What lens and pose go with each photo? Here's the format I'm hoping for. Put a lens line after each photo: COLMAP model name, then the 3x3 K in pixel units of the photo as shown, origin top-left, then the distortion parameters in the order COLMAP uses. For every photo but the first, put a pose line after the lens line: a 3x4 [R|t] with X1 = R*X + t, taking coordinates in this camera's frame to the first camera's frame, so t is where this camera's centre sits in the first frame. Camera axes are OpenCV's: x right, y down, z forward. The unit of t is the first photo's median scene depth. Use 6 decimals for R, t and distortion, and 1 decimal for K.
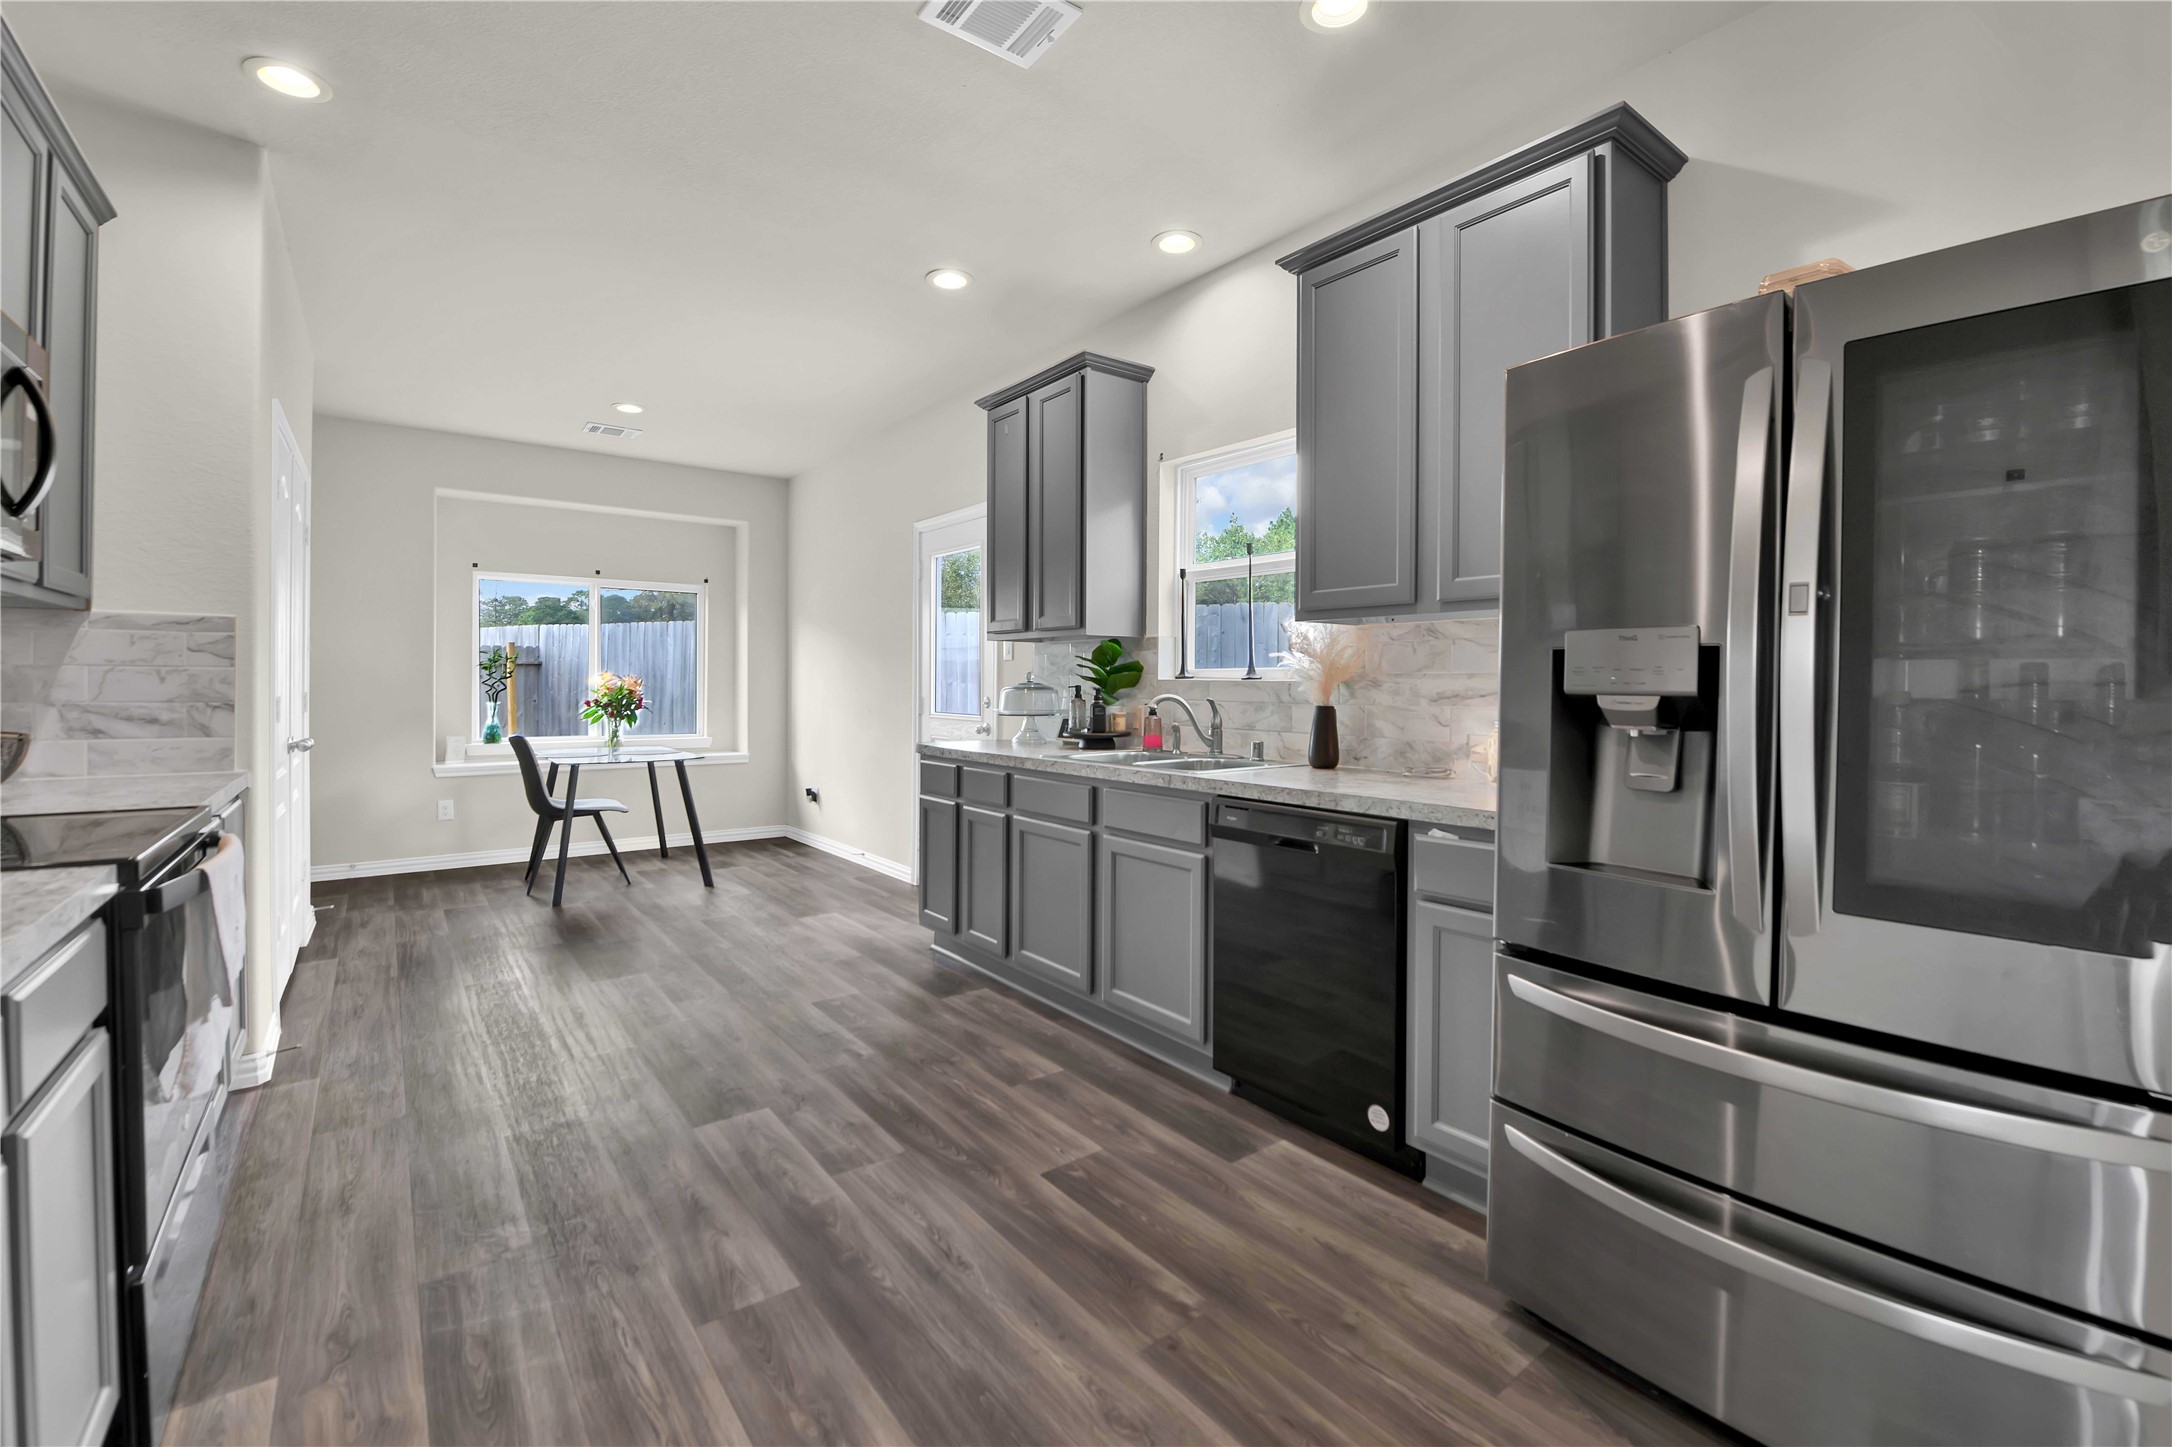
lens RADIAL K [[921.0, 0, 1099.7], [0, 921.0, 712.2], [0, 0, 1]] dist [-0.038152, 0.000063]
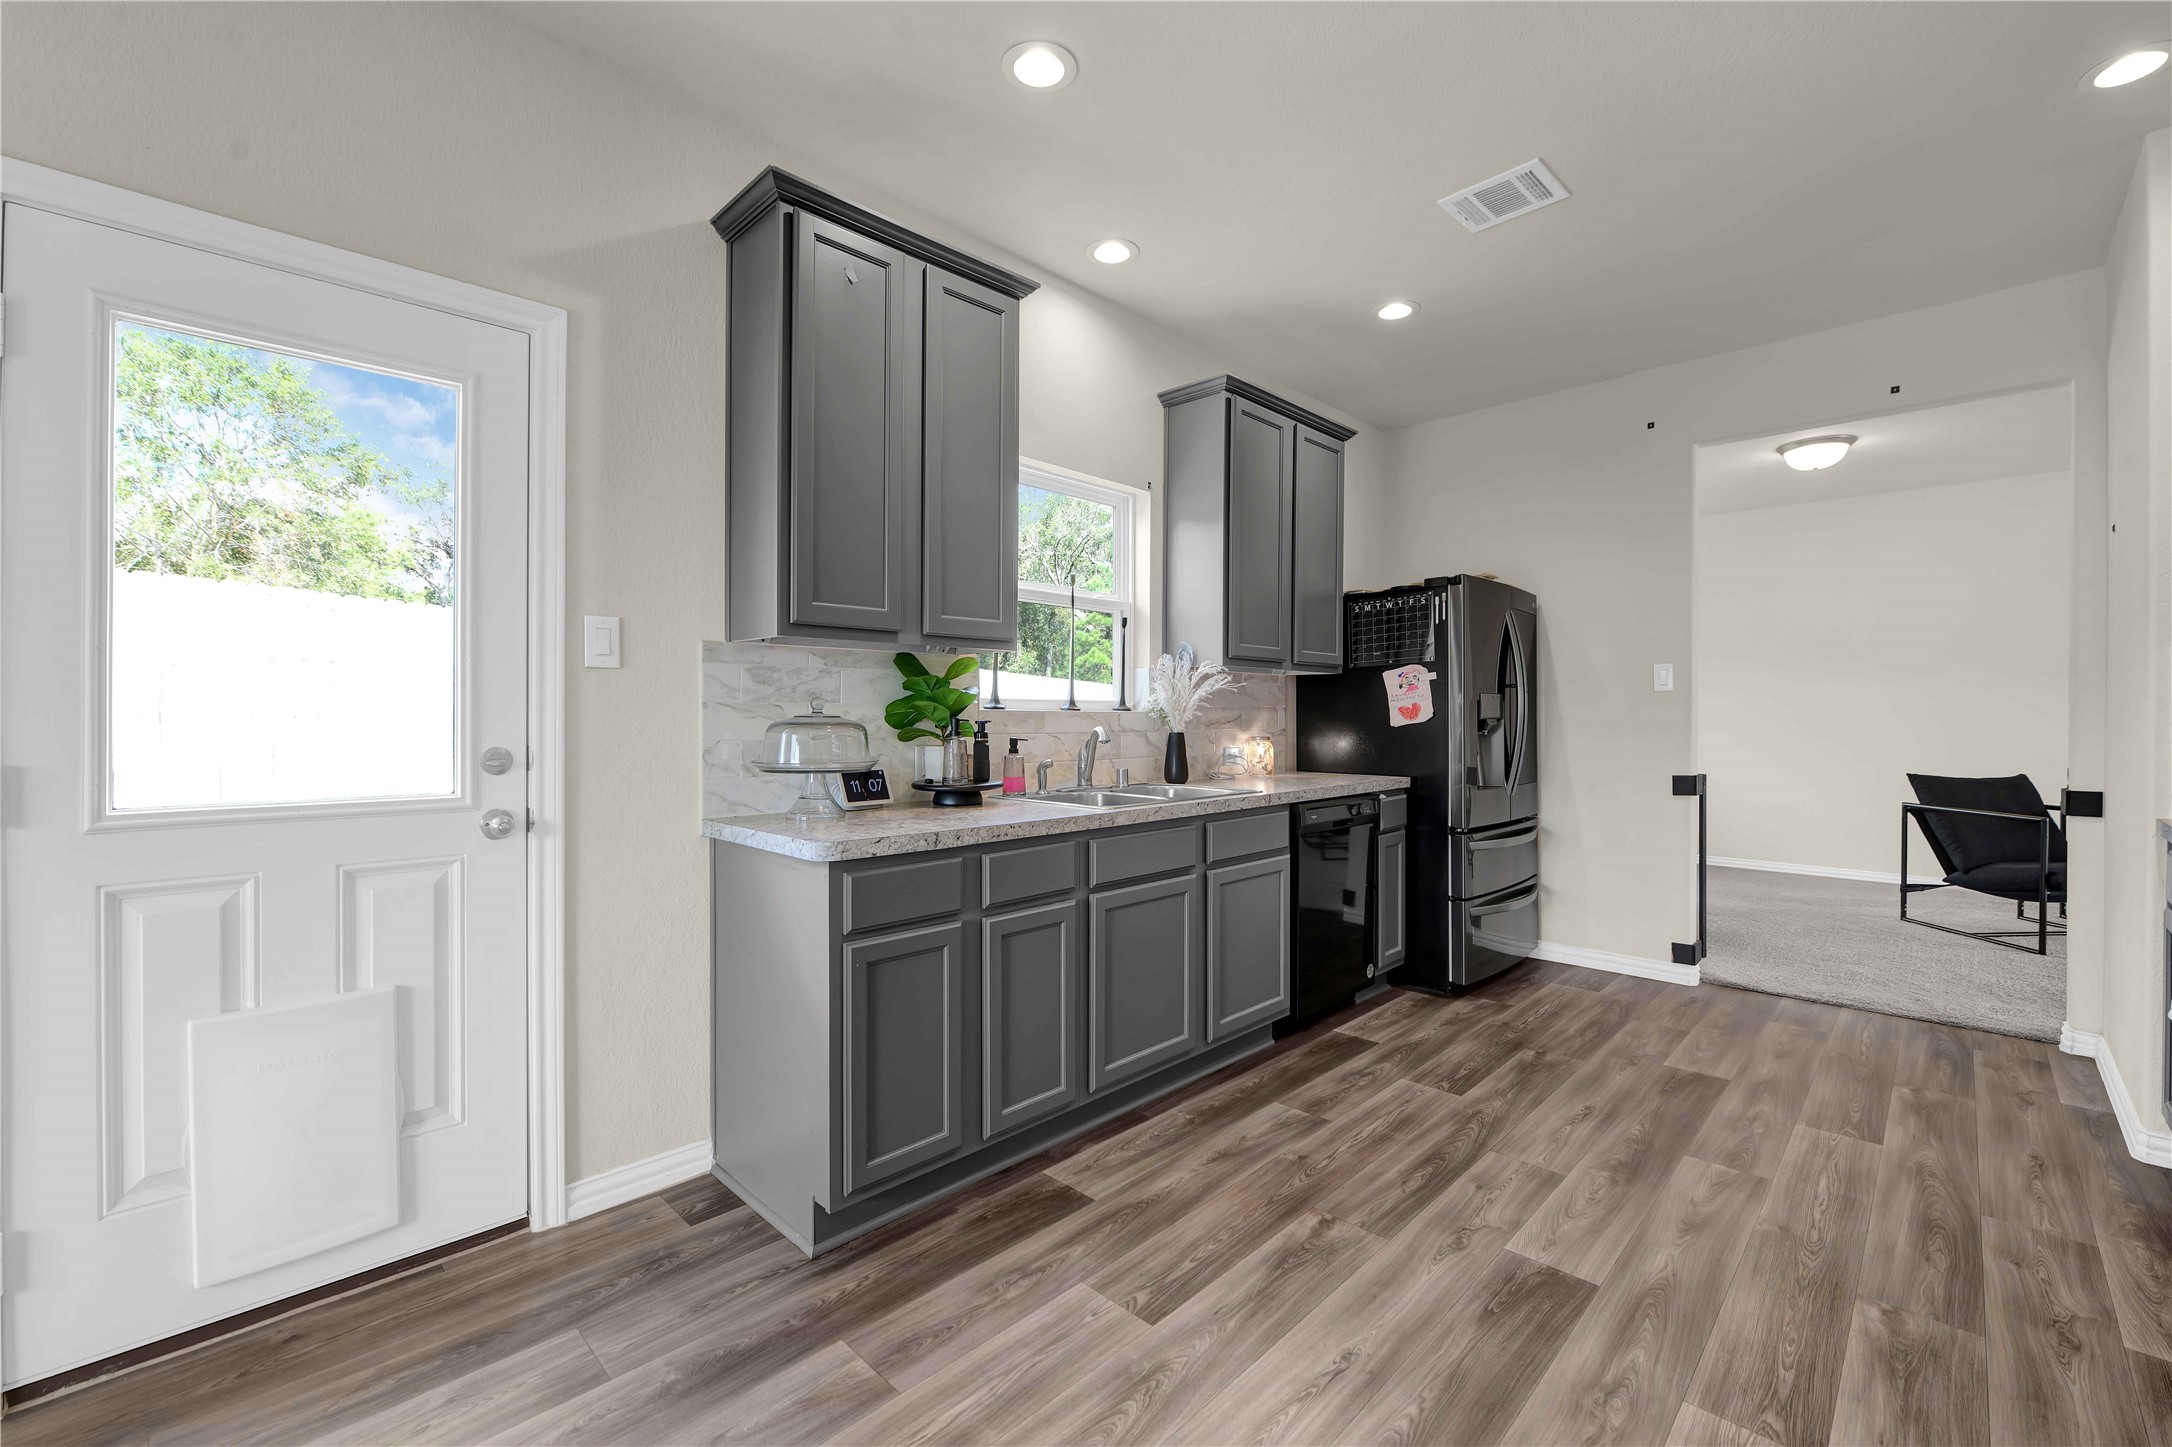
lens RADIAL K [[921.0, 0, 1099.7], [0, 921.0, 712.2], [0, 0, 1]] dist [-0.038152, 0.000063]
pose [[-0.135357, -0.008913, 0.990757, -1.201120], [0.034574, 0.999308, 0.013713, -0.067250], [-0.990193, 0.036111, -0.134955, 1.575846]]
